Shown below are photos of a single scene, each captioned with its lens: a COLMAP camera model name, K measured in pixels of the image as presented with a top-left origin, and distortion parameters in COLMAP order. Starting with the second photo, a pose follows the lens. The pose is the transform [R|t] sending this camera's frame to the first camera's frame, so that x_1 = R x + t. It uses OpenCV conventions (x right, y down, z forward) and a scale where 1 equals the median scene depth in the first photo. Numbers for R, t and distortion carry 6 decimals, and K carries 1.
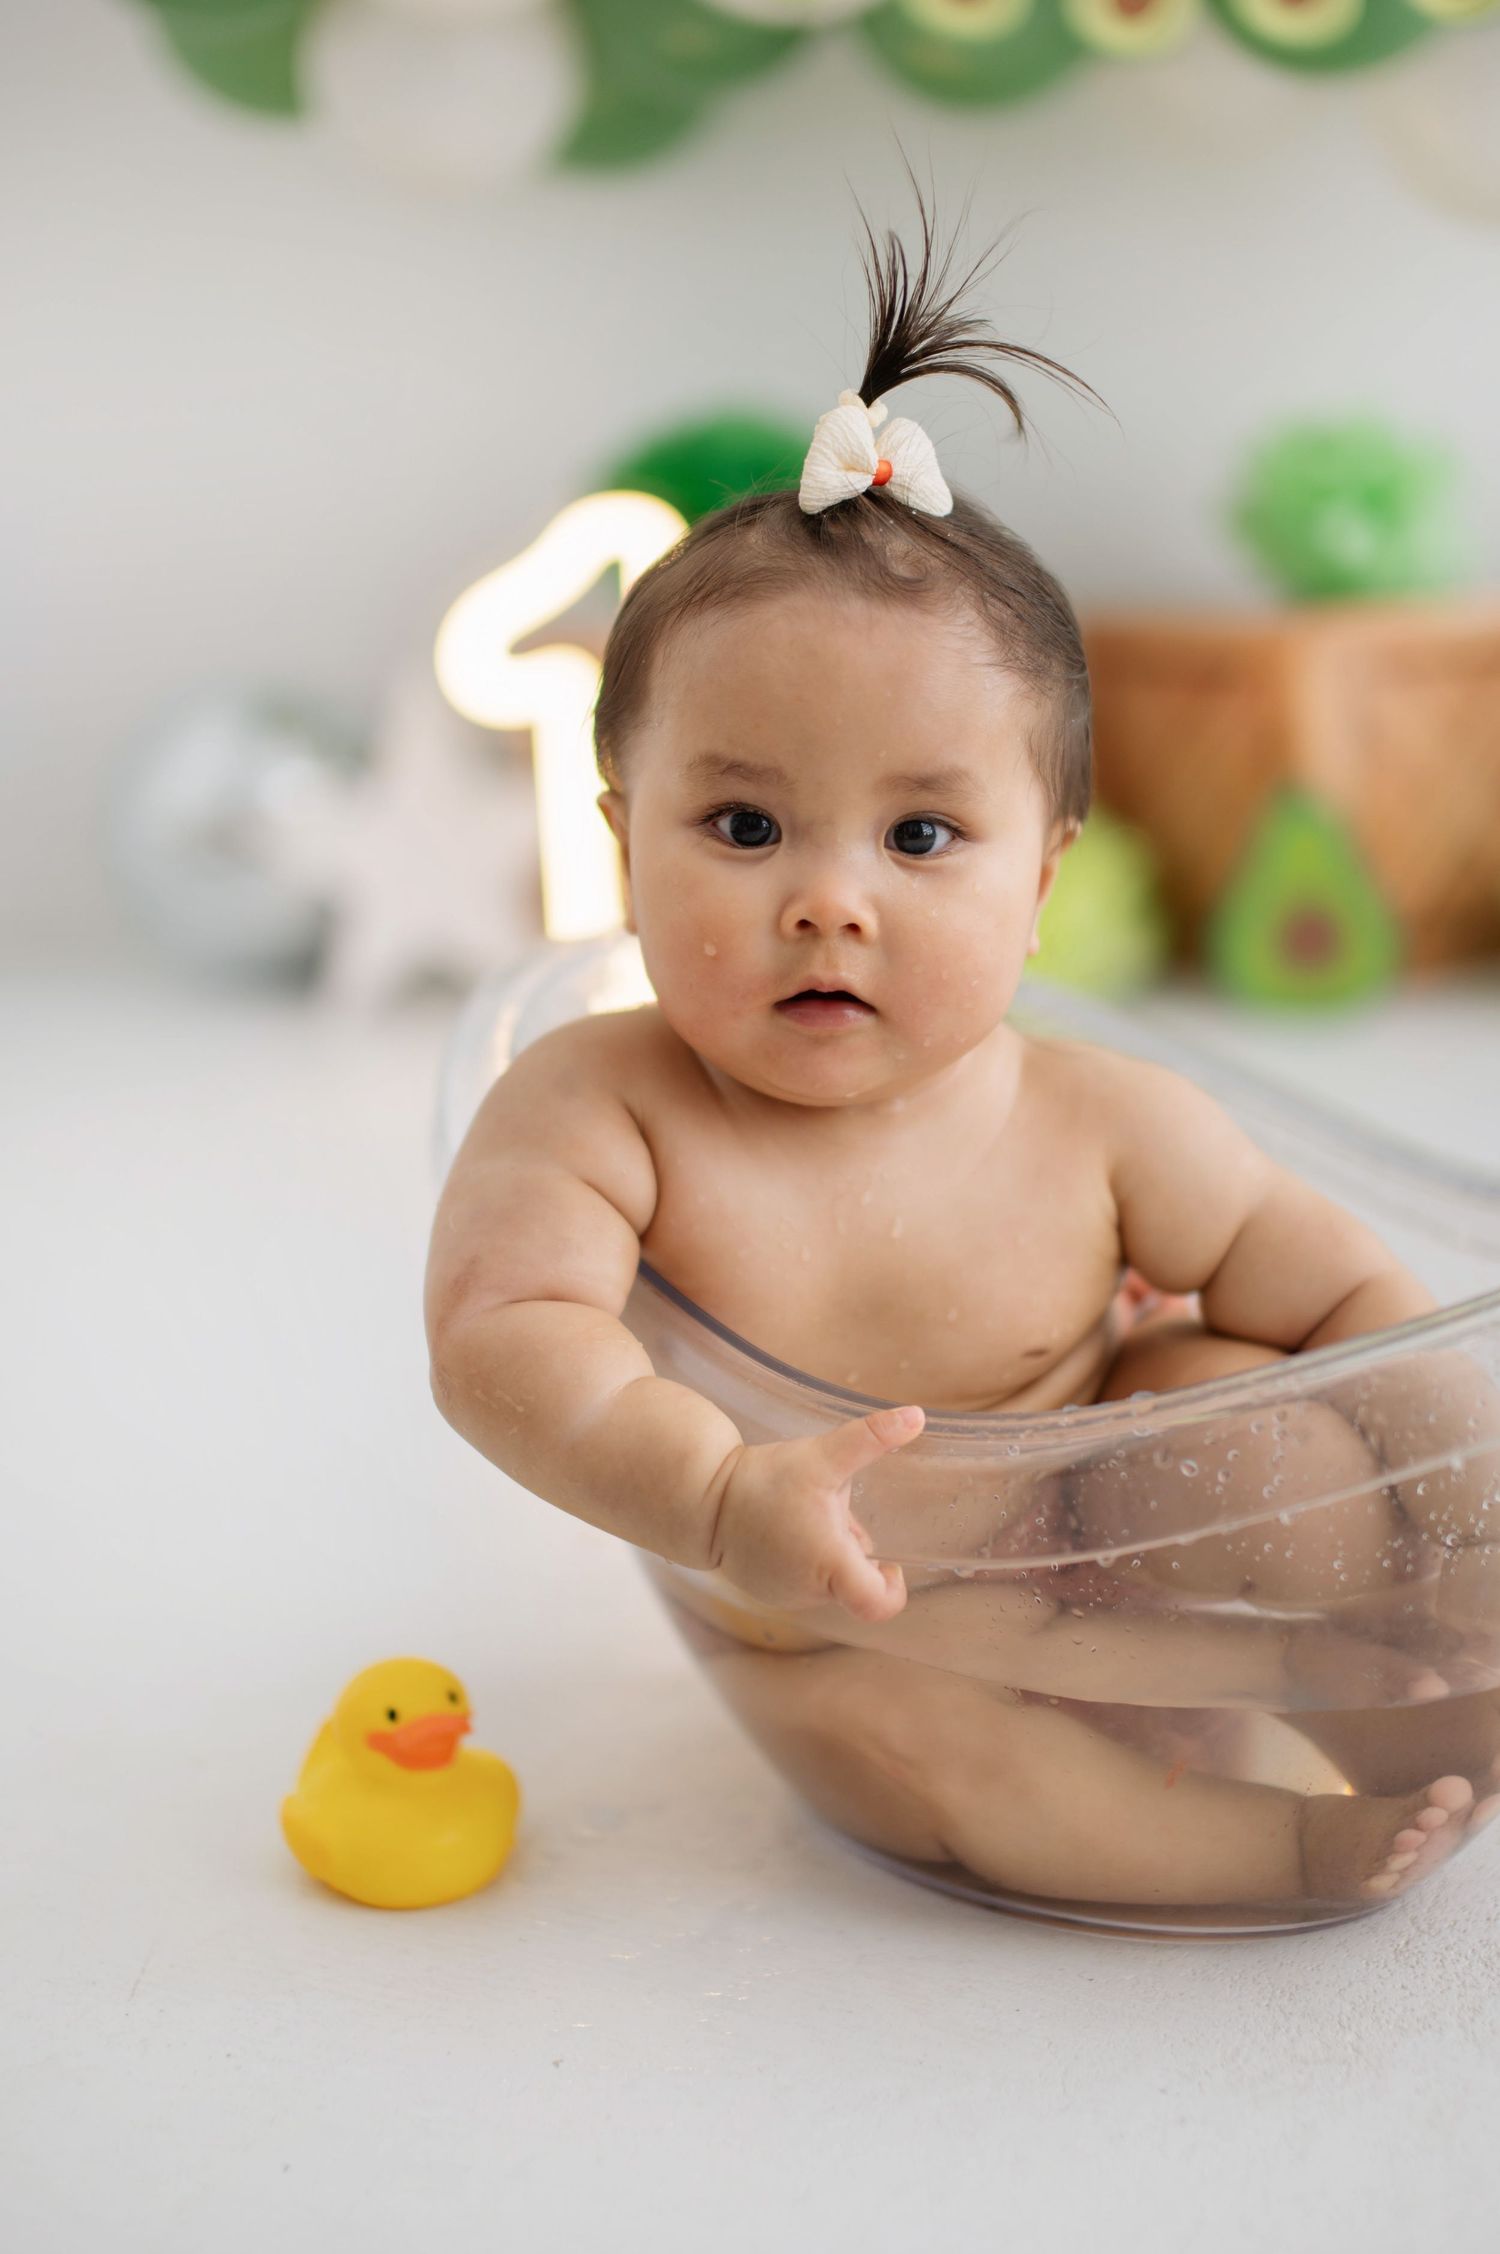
lens RADIAL K [[3227.8, 0, 750.0], [0, 3227.8, 1127.0], [0, 0, 1]] dist [-0.082483, -0.037894]
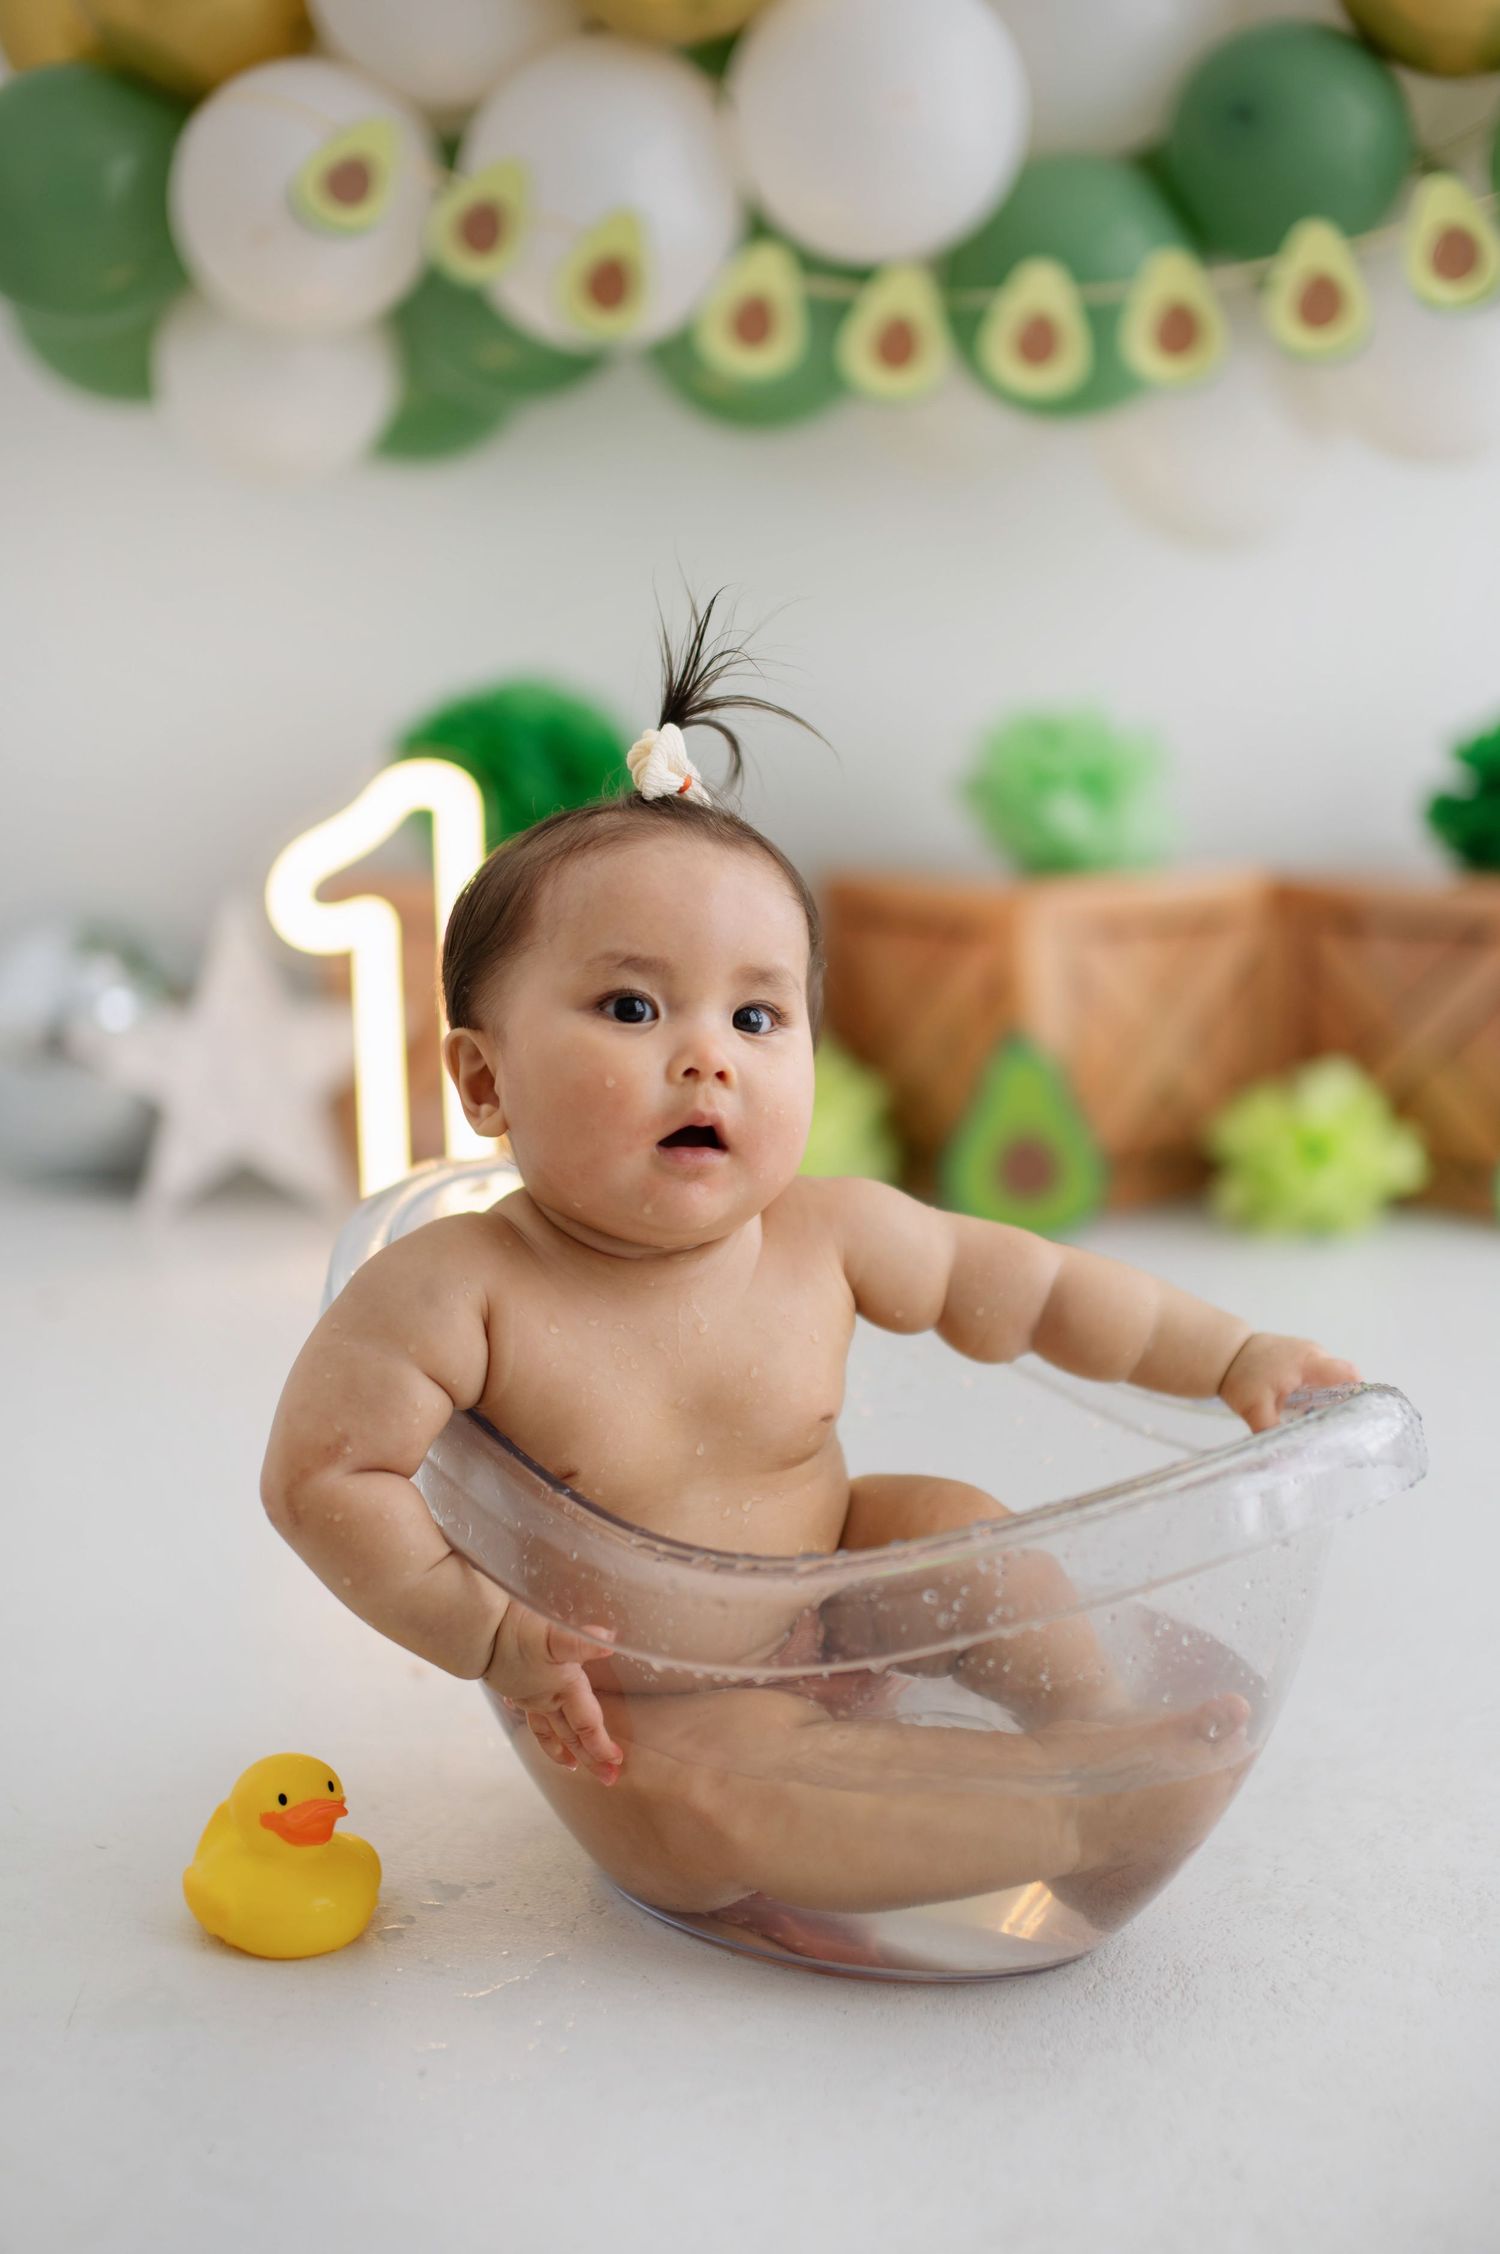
lens RADIAL K [[3262.9, 0, 750.0], [0, 3262.9, 1127.0], [0, 0, 1]] dist [-0.055348, 0.049354]
pose [[0.995817, 0.028265, 0.086890, -0.047344], [-0.023024, 0.997888, -0.060739, -0.002356], [-0.088423, 0.058484, 0.994365, -0.262656]]
